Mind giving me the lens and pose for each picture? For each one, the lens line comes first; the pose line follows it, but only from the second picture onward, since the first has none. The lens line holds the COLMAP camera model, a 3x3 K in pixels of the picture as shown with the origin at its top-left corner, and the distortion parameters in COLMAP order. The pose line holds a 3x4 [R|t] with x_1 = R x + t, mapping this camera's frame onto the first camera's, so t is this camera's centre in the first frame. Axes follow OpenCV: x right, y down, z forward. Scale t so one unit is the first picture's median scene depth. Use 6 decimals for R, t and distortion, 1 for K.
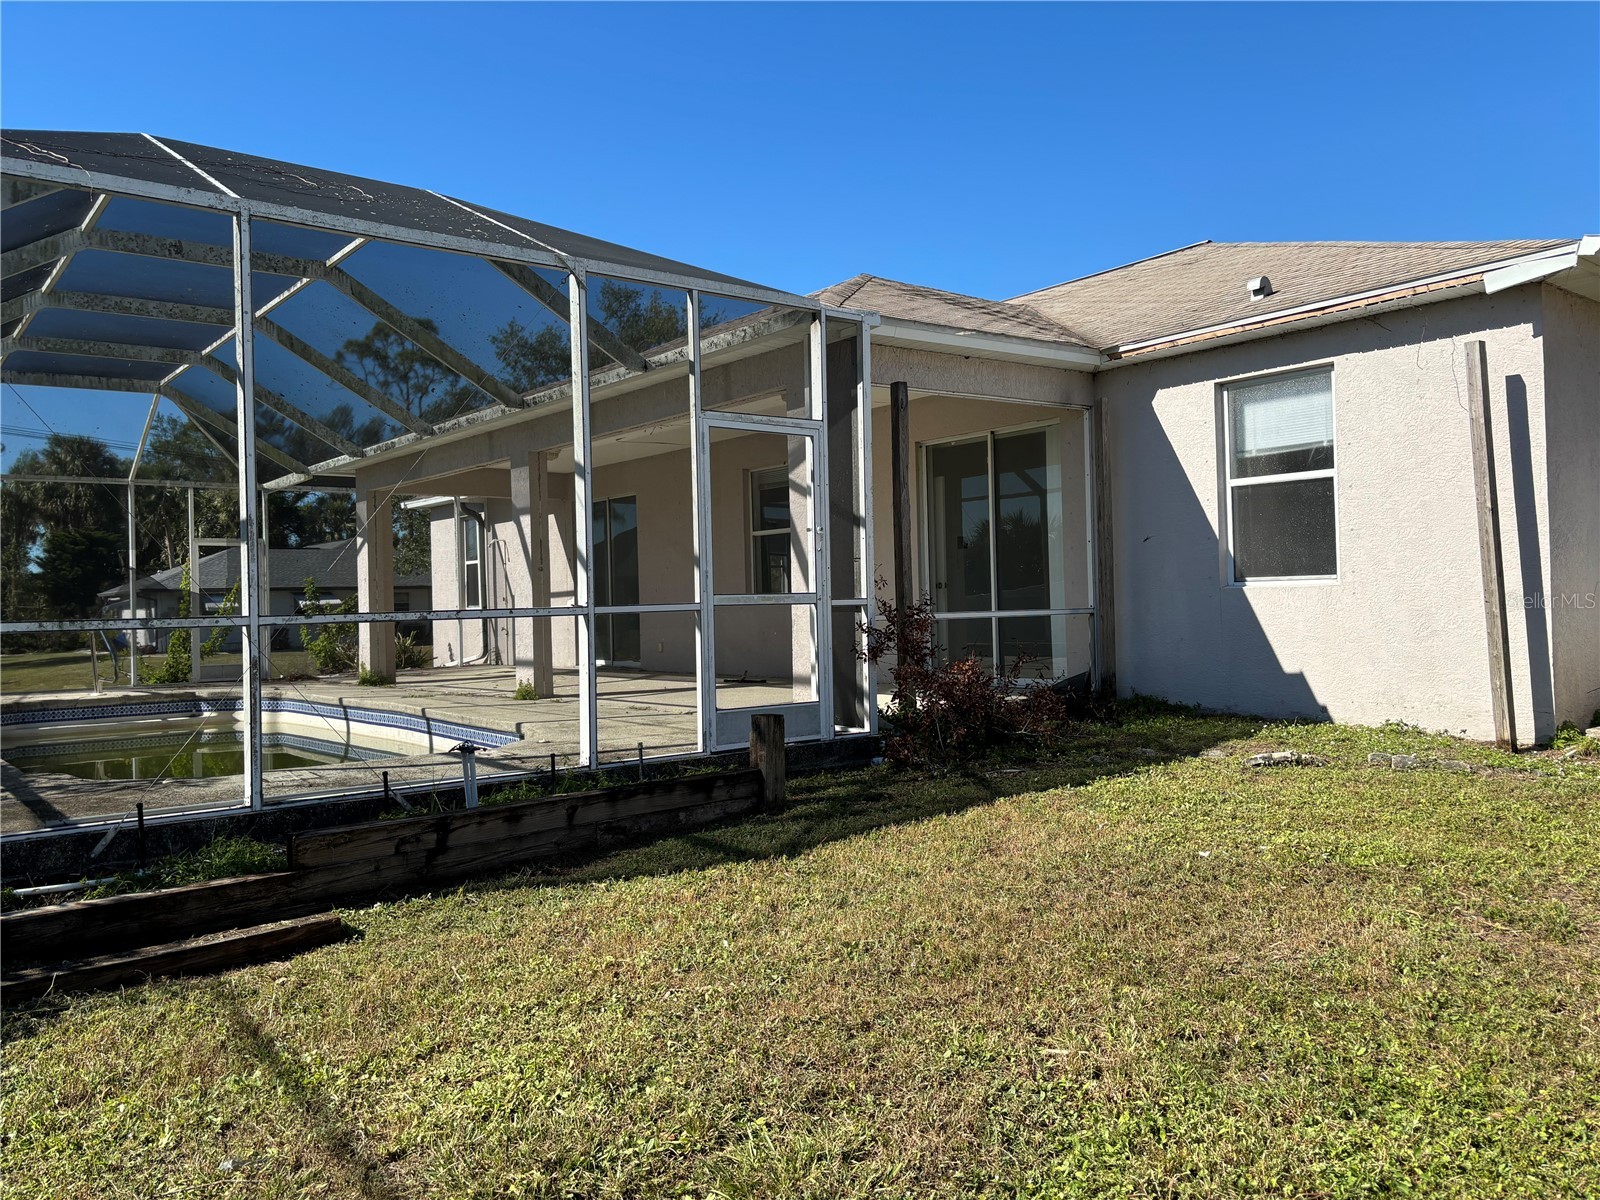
lens RADIAL K [[1210.2, 0, 788.5], [0, 1210.2, 588.0], [0, 0, 1]] dist [0.044044, -0.042709]
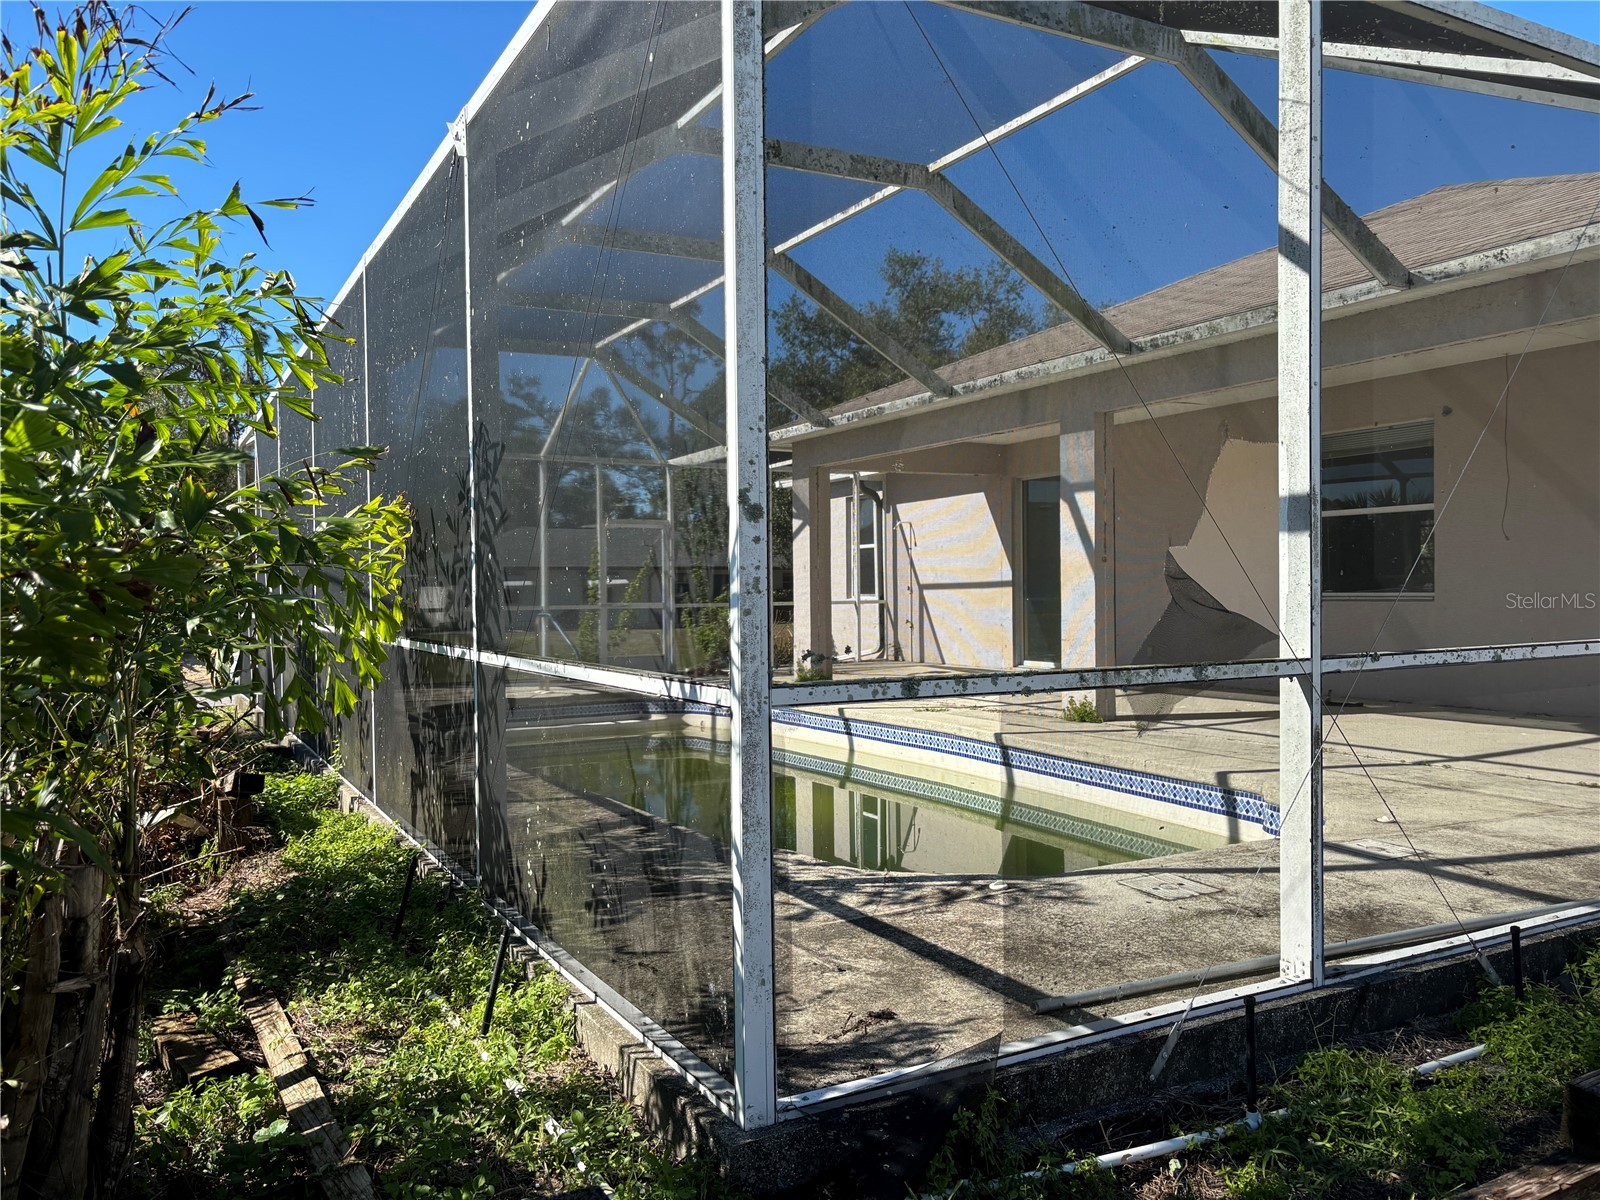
lens RADIAL K [[1210.2, 0, 793.5], [0, 1210.2, 611.0], [0, 0, 1]] dist [0.044044, -0.042709]
pose [[0.985235, 0.016344, -0.170427, -0.355668], [-0.010380, 0.999304, 0.035826, -0.011088], [0.170894, -0.033528, 0.984719, 0.228218]]
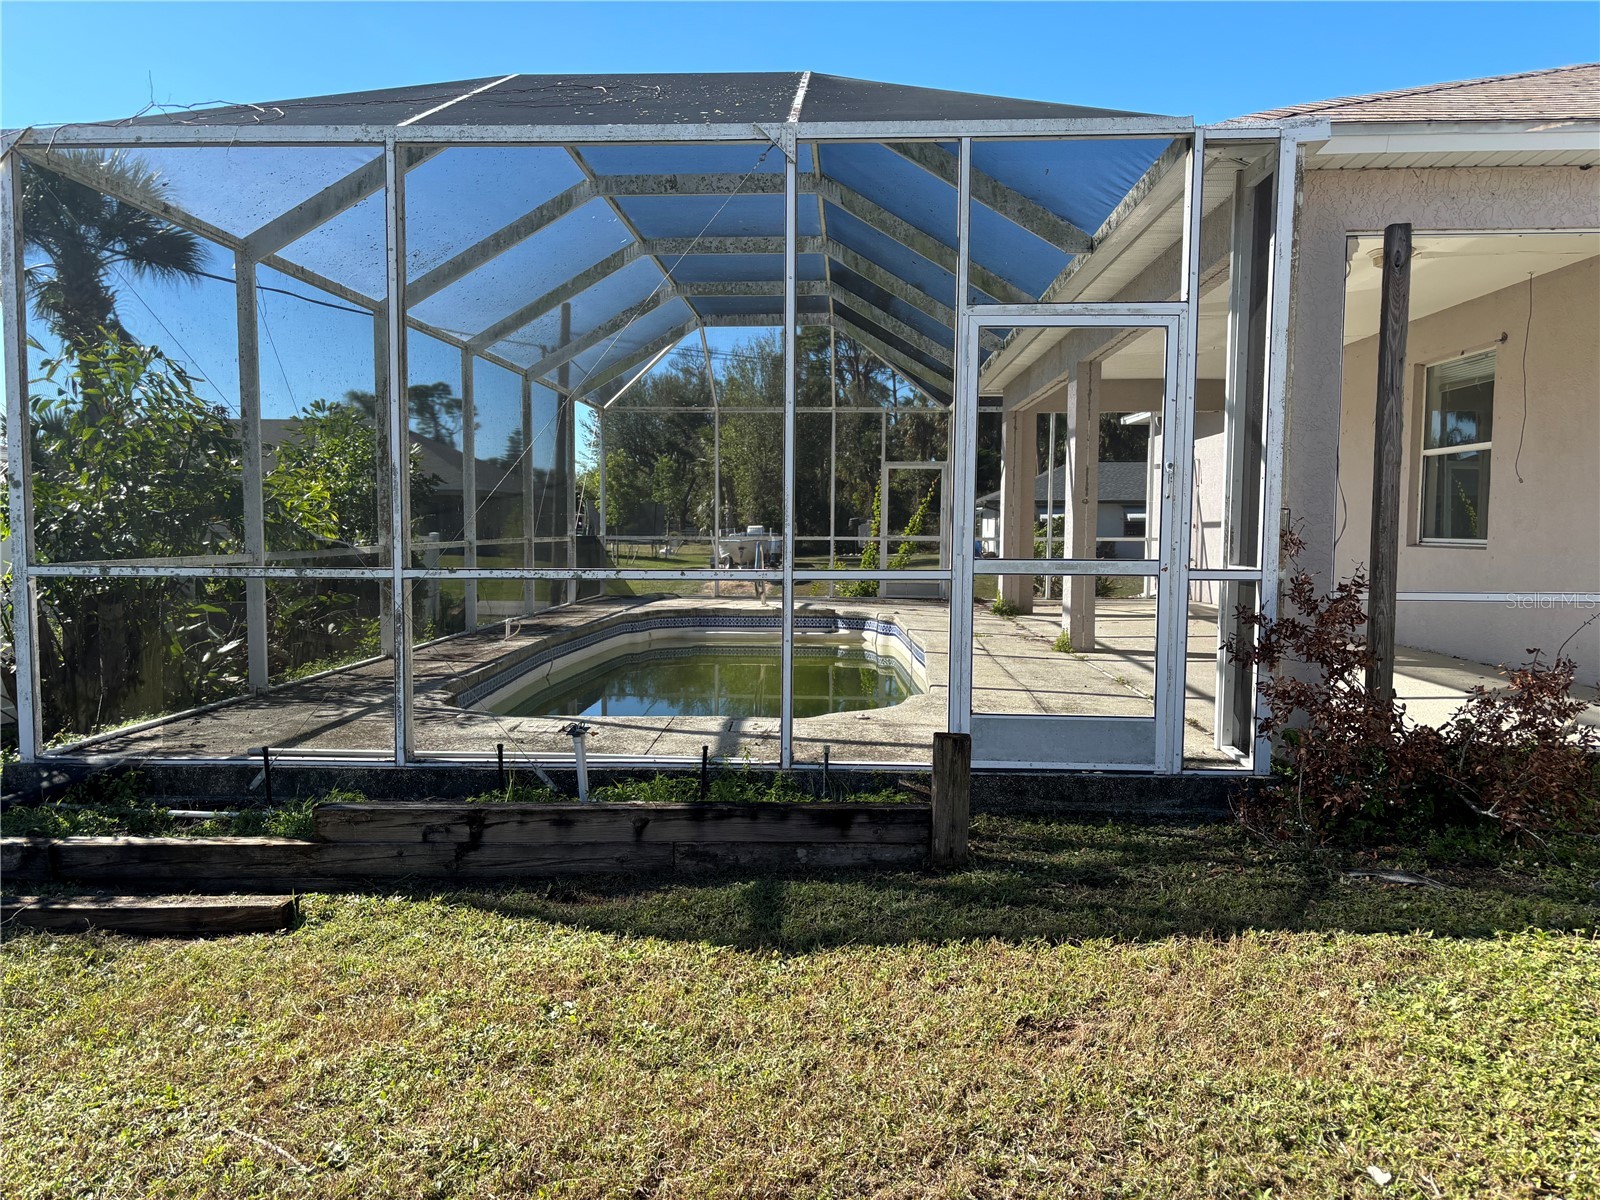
lens RADIAL K [[1210.2, 0, 794.1], [0, 1210.2, 610.5], [0, 0, 1]] dist [0.044044, -0.042709]
pose [[0.760251, 0.076008, -0.645168, 0.260526], [-0.015759, 0.994997, 0.098651, -0.026893], [0.649439, -0.064832, 0.757645, 0.283164]]
